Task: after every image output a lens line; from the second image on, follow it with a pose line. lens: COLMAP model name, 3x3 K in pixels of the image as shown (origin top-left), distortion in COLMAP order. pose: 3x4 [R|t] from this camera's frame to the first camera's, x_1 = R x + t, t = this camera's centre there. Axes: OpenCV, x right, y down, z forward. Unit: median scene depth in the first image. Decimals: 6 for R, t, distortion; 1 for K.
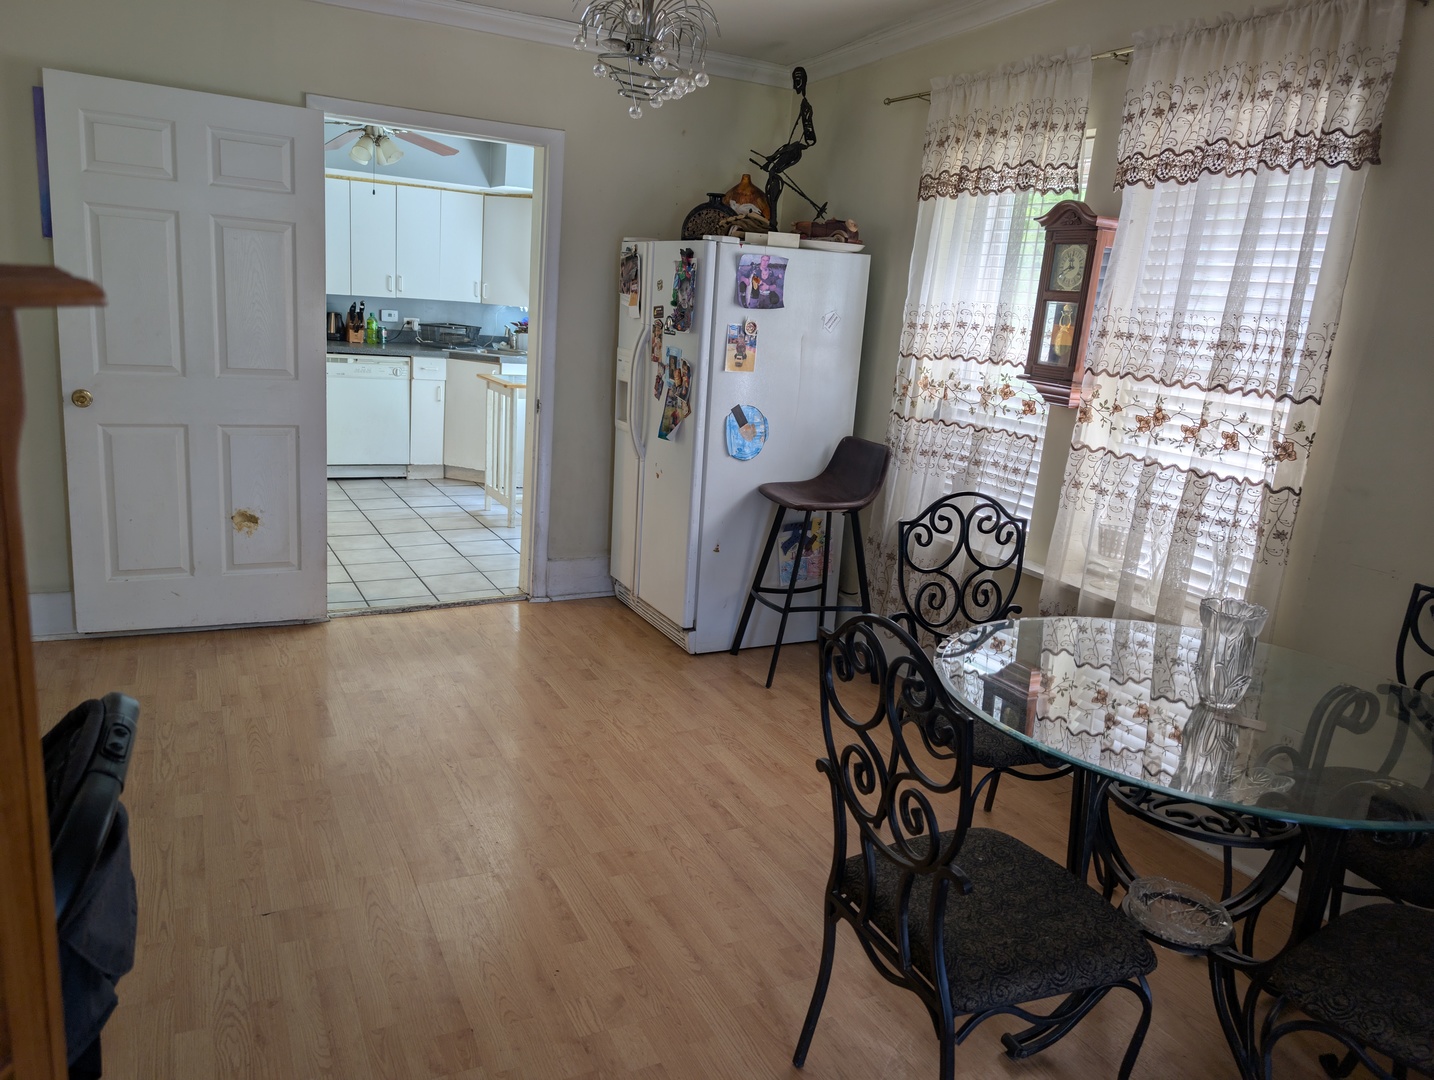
lens RADIAL K [[1029.1, 0, 715.6], [0, 1029.1, 537.7], [0, 0, 1]] dist [0.024117, -0.021986]
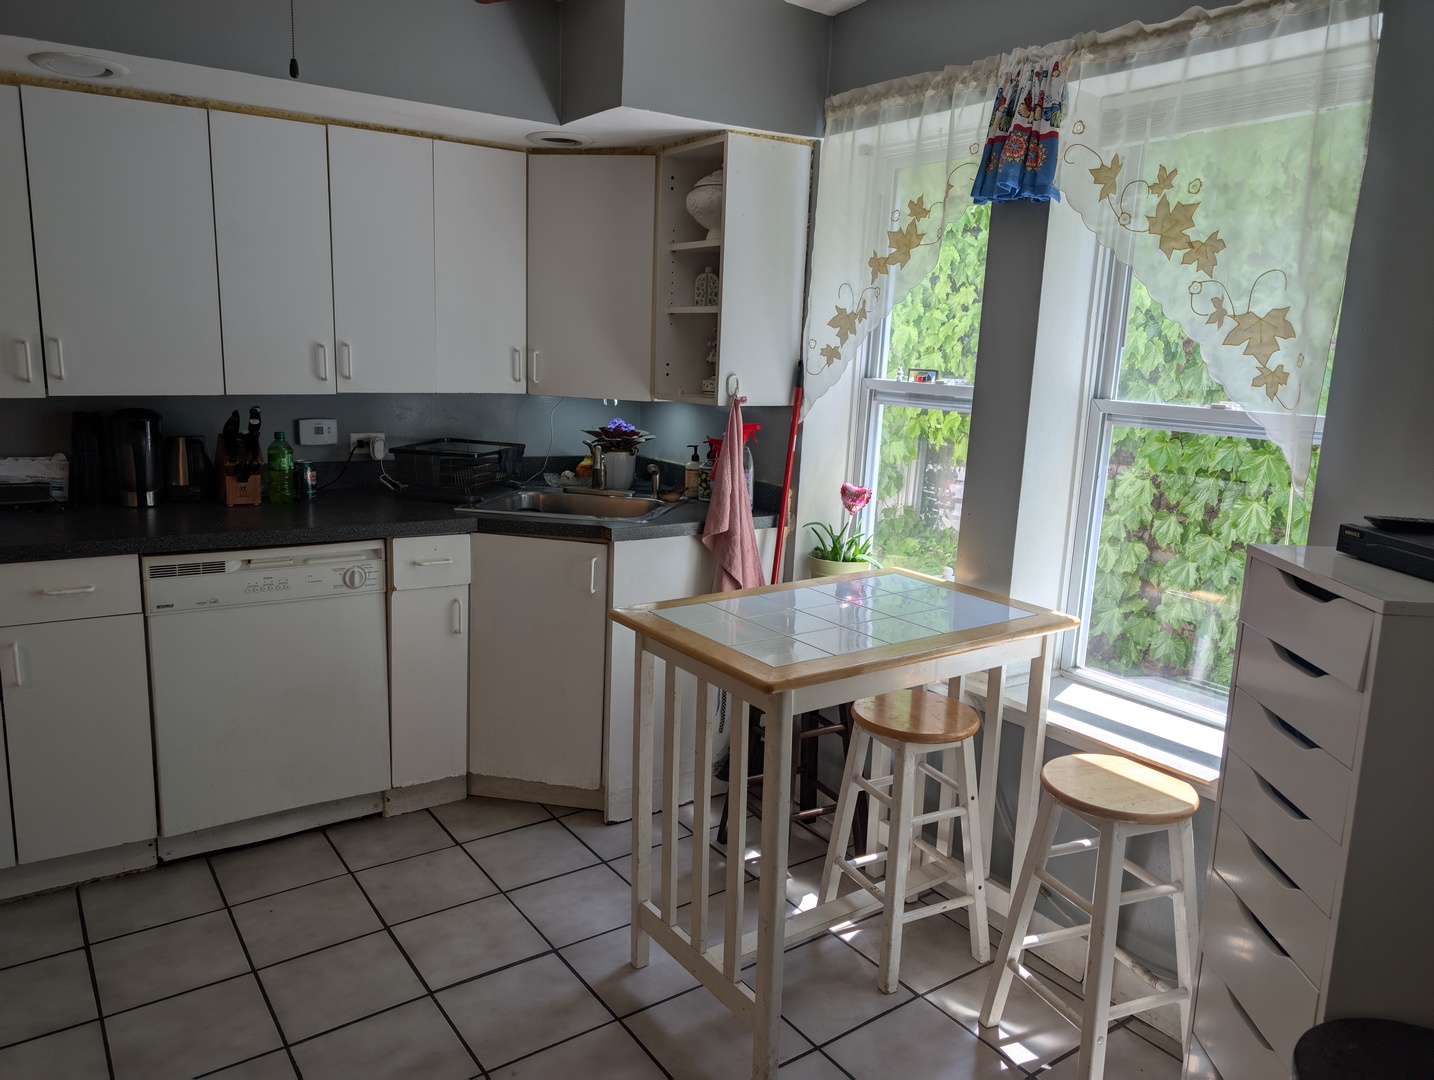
lens RADIAL K [[1029.1, 0, 720.0], [0, 1029.1, 535.8], [0, 0, 1]] dist [0.024117, -0.021986]
pose [[0.992243, -0.061929, 0.107791, -0.308146], [0.066272, 0.997109, -0.037174, -0.225177], [-0.105178, 0.044029, 0.993478, 0.859100]]
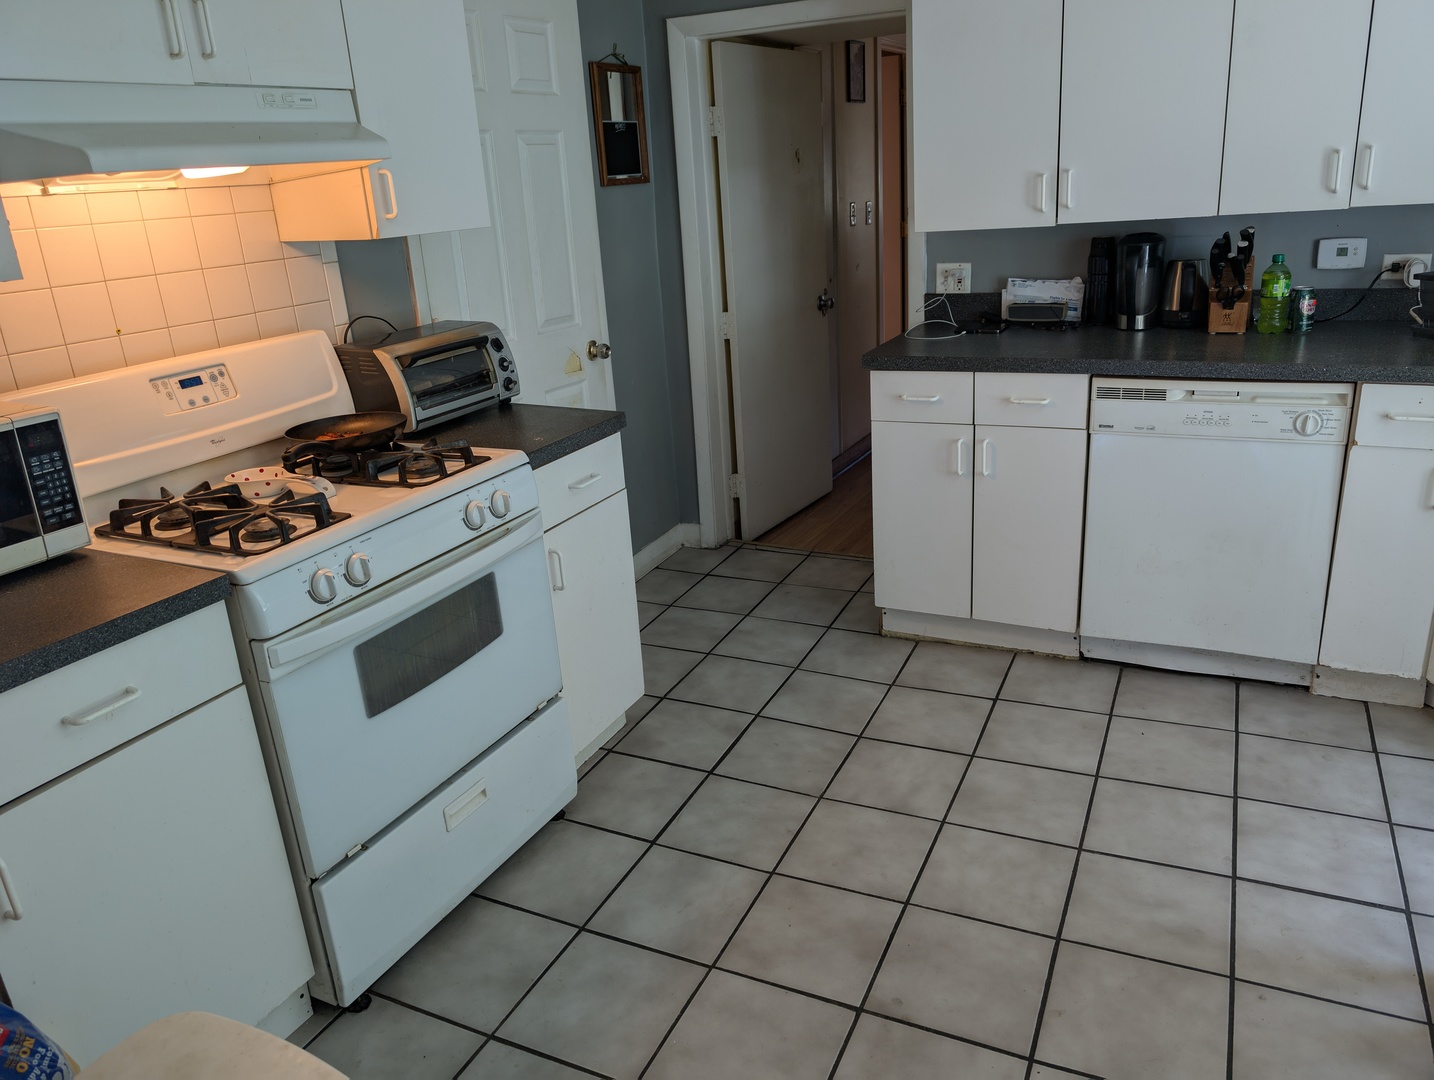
lens RADIAL K [[1029.1, 0, 724.8], [0, 1029.1, 525.5], [0, 0, 1]] dist [0.024117, -0.021986]
pose [[0.582394, 0.149514, -0.799039, -0.197199], [-0.077250, 0.988671, 0.128692, -0.230753], [0.809228, -0.013224, 0.587346, 0.920749]]
